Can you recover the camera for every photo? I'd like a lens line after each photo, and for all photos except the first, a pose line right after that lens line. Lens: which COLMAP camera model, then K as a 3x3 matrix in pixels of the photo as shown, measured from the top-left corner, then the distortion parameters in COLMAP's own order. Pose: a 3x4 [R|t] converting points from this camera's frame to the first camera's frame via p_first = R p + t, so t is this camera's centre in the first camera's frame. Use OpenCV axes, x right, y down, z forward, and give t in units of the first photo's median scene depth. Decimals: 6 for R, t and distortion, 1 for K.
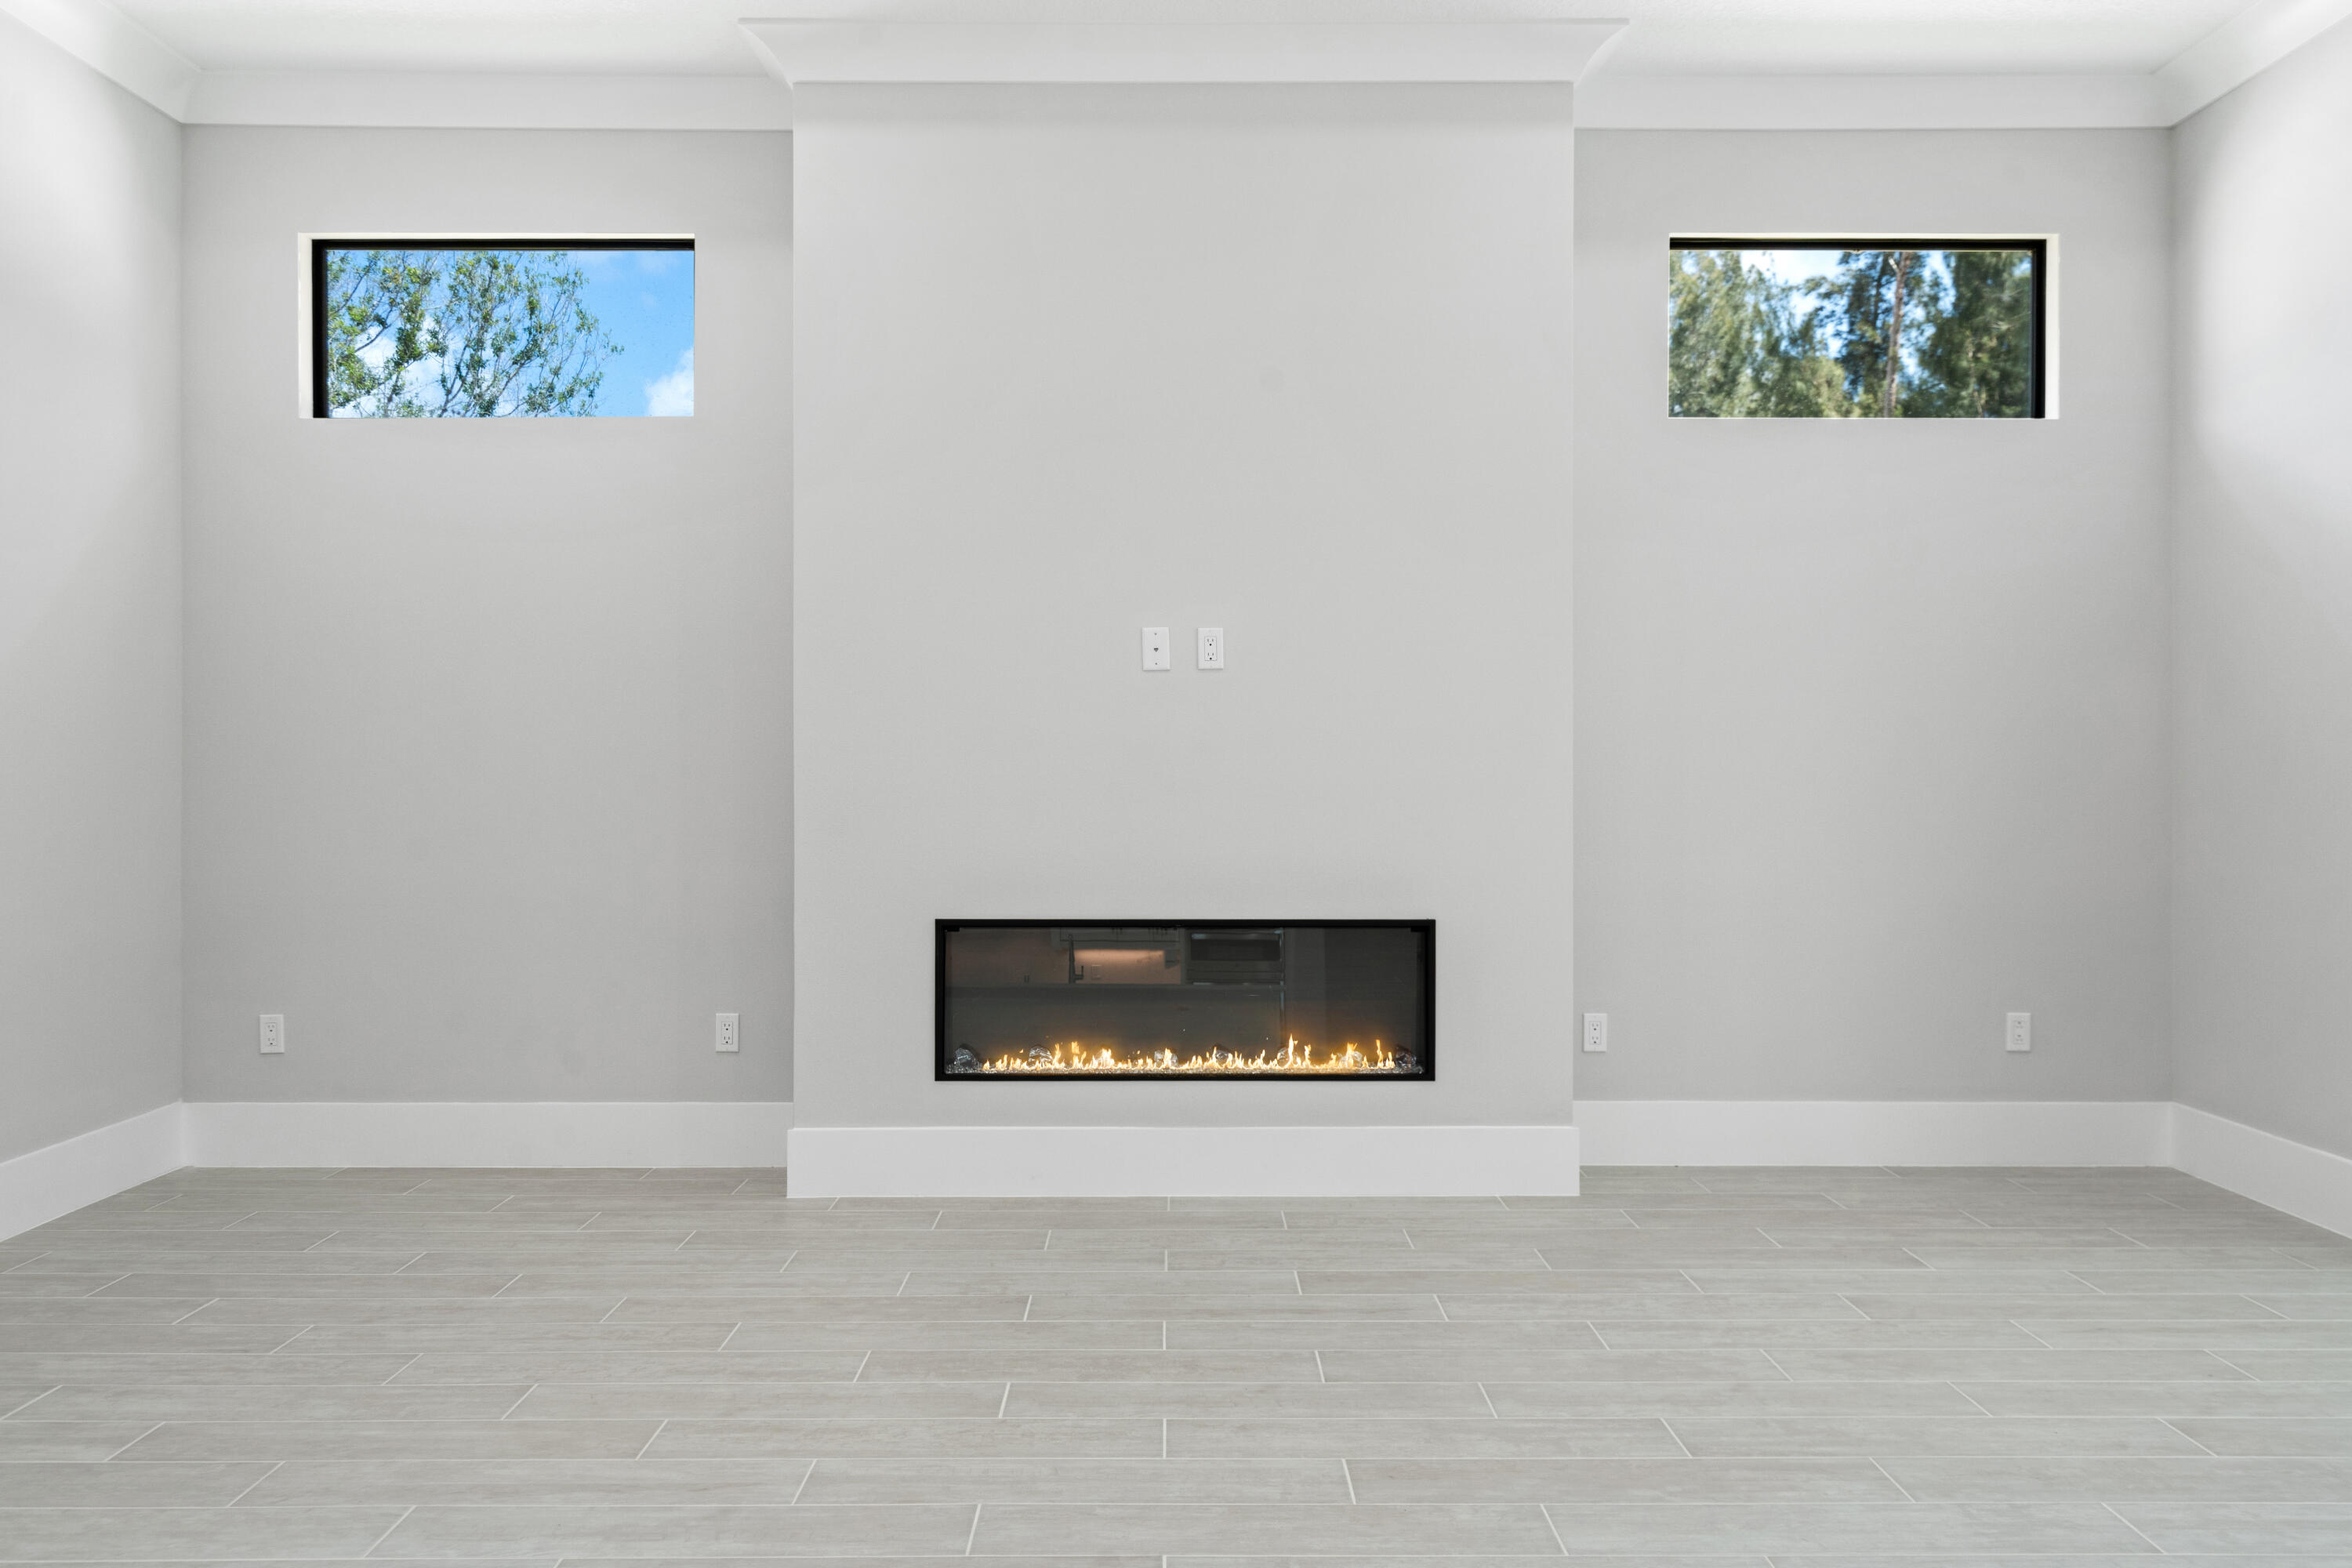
lens RADIAL K [[1942.8, 0, 1181.1], [0, 1942.8, 773.2], [0, 0, 1]] dist [0.004326, 0.003359]
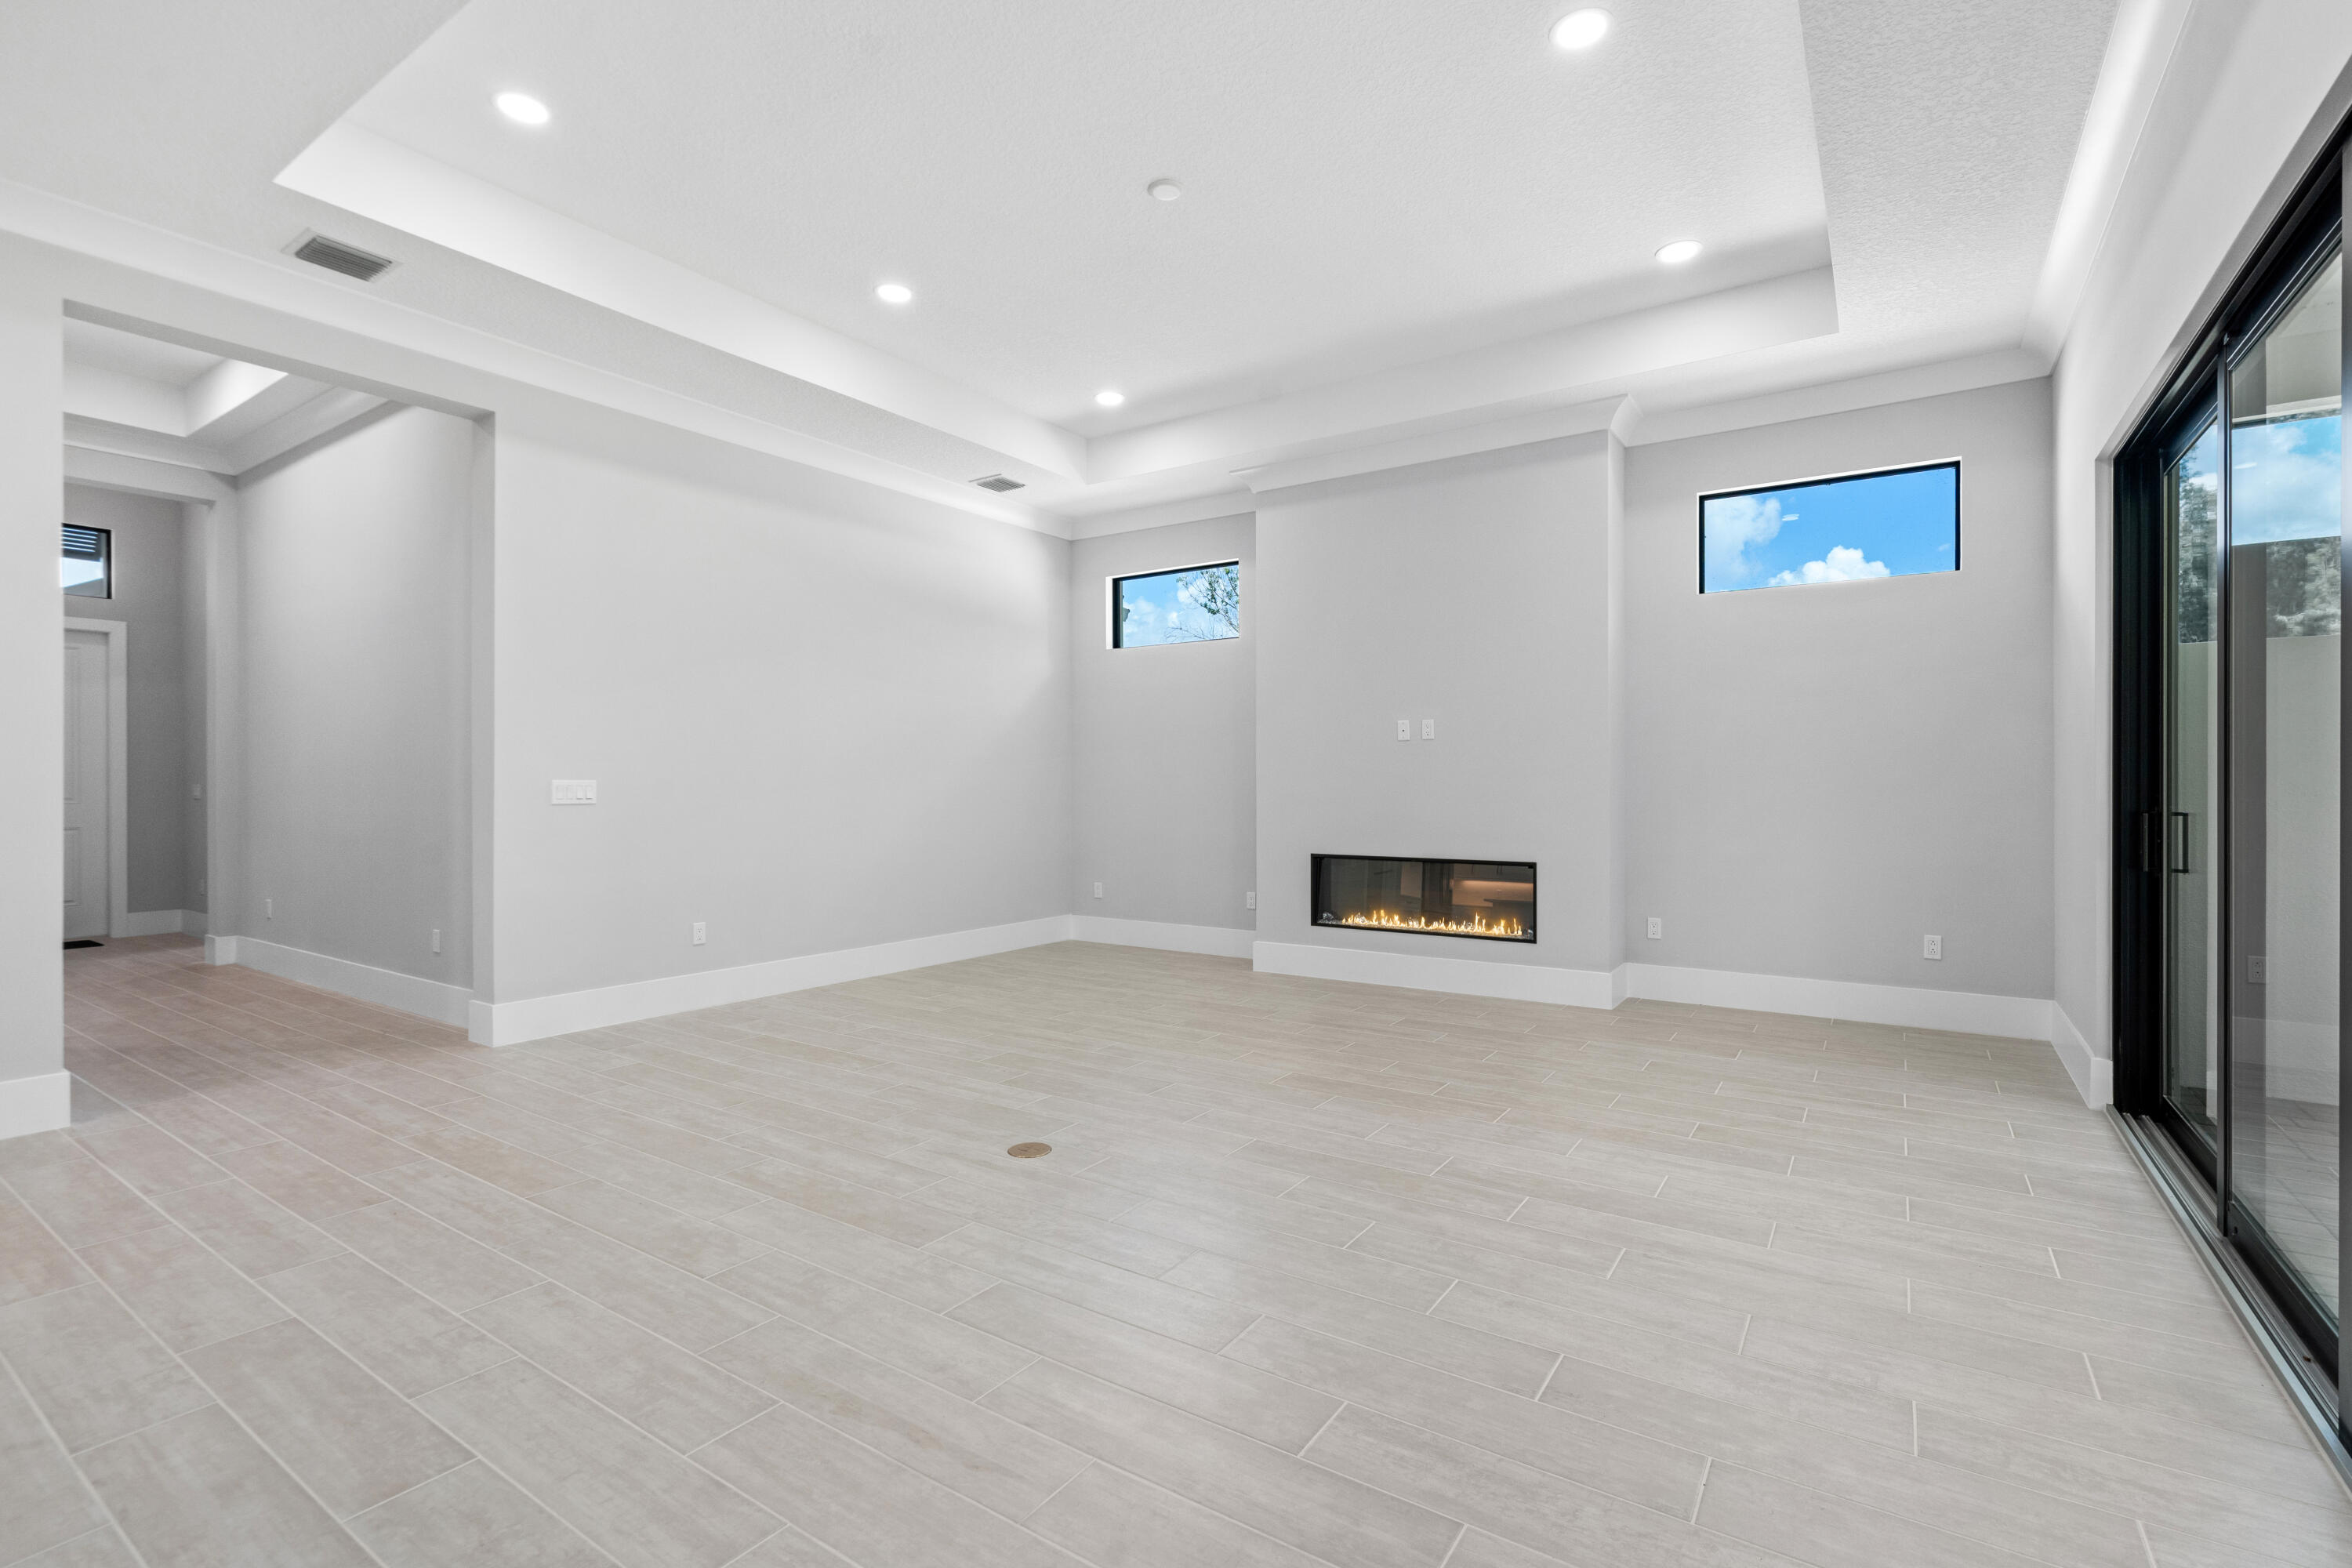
lens RADIAL K [[1087.2, 0, 1186.3], [0, 1087.2, 791.1], [0, 0, 1]] dist [-0.006252, 0.003336]
pose [[0.820819, 0.001770, -0.571185, 0.470861], [-0.000686, 0.999998, 0.002112, 0.000274], [0.571187, -0.001342, 0.820819, -0.116542]]
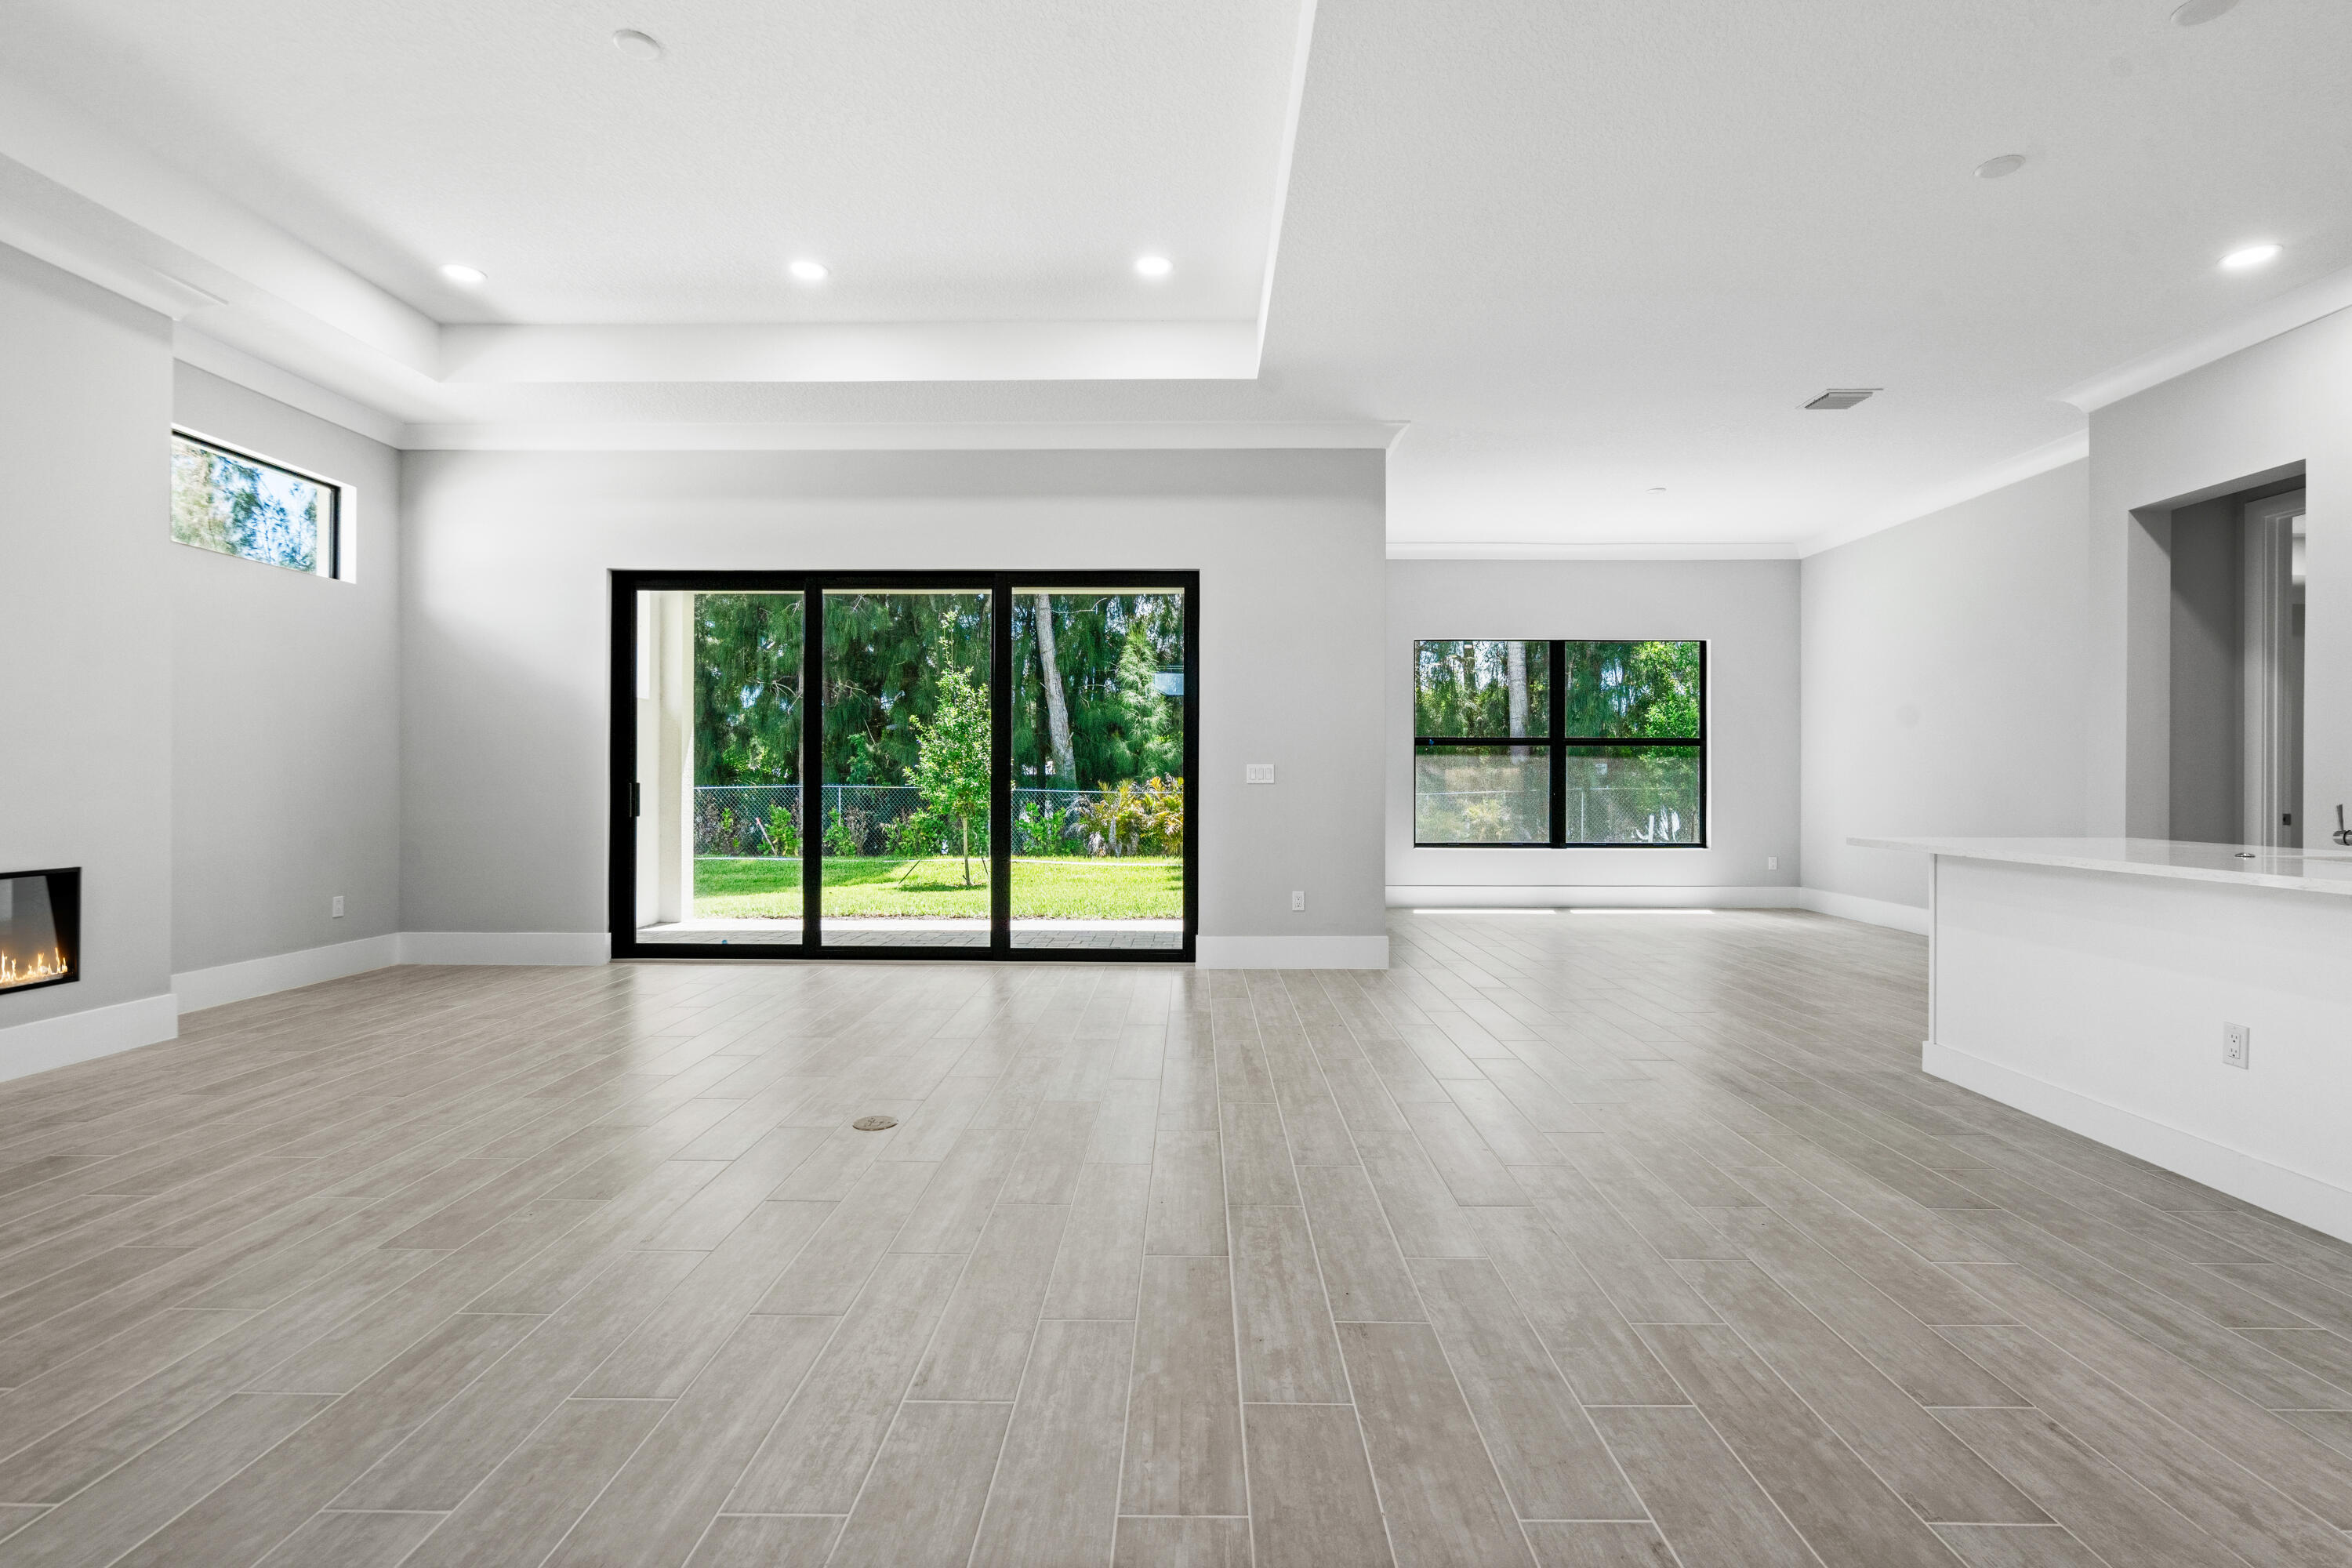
lens RADIAL K [[1087.2, 0, 1203.5], [0, 1087.2, 786.6], [0, 0, 1]] dist [-0.006252, 0.003336]
pose [[0.001650, -0.007498, 0.999971, -0.661635], [0.001650, 0.999971, 0.007495, 0.011677], [-0.999997, 0.001638, 0.001663, 0.176796]]
